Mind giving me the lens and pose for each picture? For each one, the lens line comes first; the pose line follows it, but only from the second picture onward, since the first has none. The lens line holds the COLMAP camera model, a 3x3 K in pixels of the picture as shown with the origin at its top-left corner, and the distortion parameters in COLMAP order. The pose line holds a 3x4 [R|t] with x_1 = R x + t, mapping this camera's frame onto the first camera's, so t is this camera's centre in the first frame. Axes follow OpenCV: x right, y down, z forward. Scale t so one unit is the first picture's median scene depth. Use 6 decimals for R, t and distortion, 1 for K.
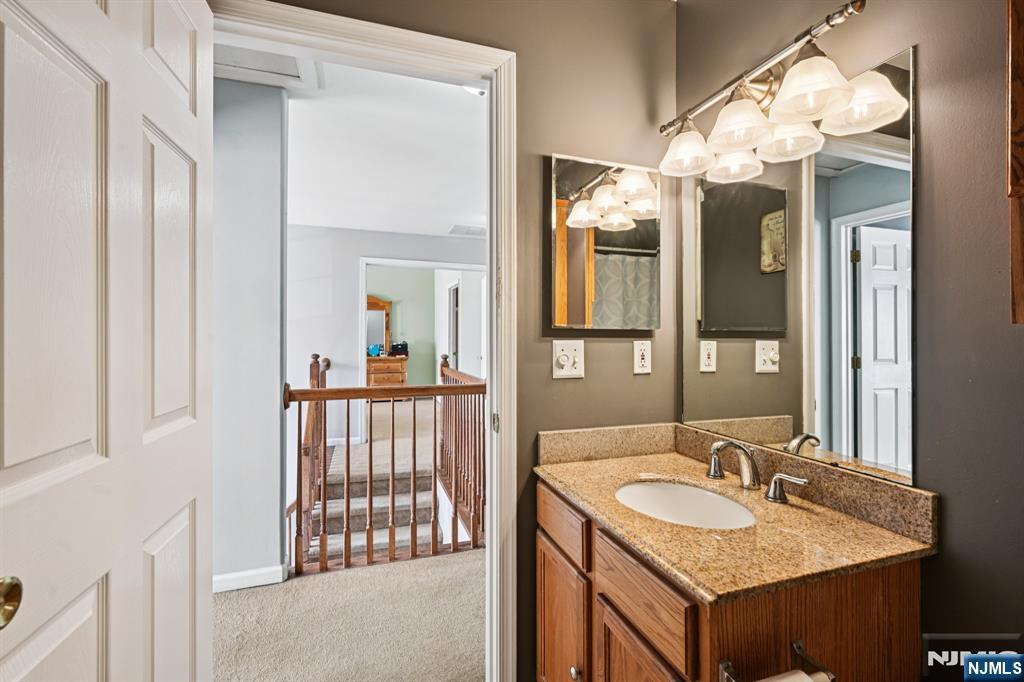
lens RADIAL K [[445.2, 0, 514.1], [0, 445.2, 333.8], [0, 0, 1]] dist [-0.001536, 0.000024]
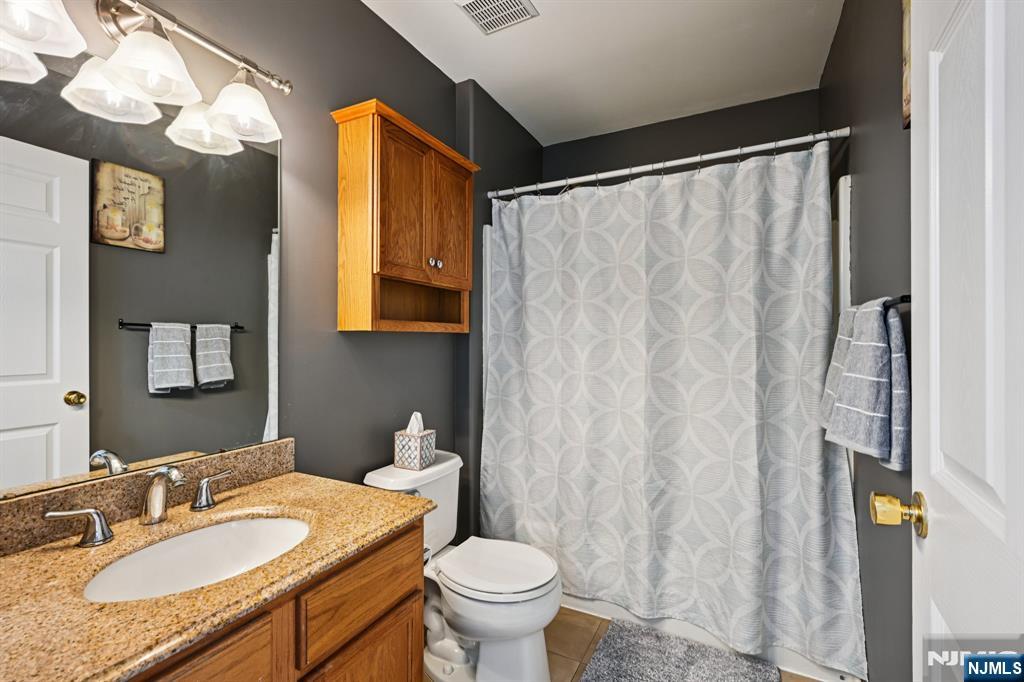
lens RADIAL K [[445.2, 0, 514.1], [0, 445.2, 333.8], [0, 0, 1]] dist [-0.001536, 0.000024]
pose [[-0.690300, 0.006370, 0.723495, -0.590581], [-0.005486, 0.999886, -0.014038, 0.013429], [-0.723502, -0.013660, -0.690187, 1.257874]]
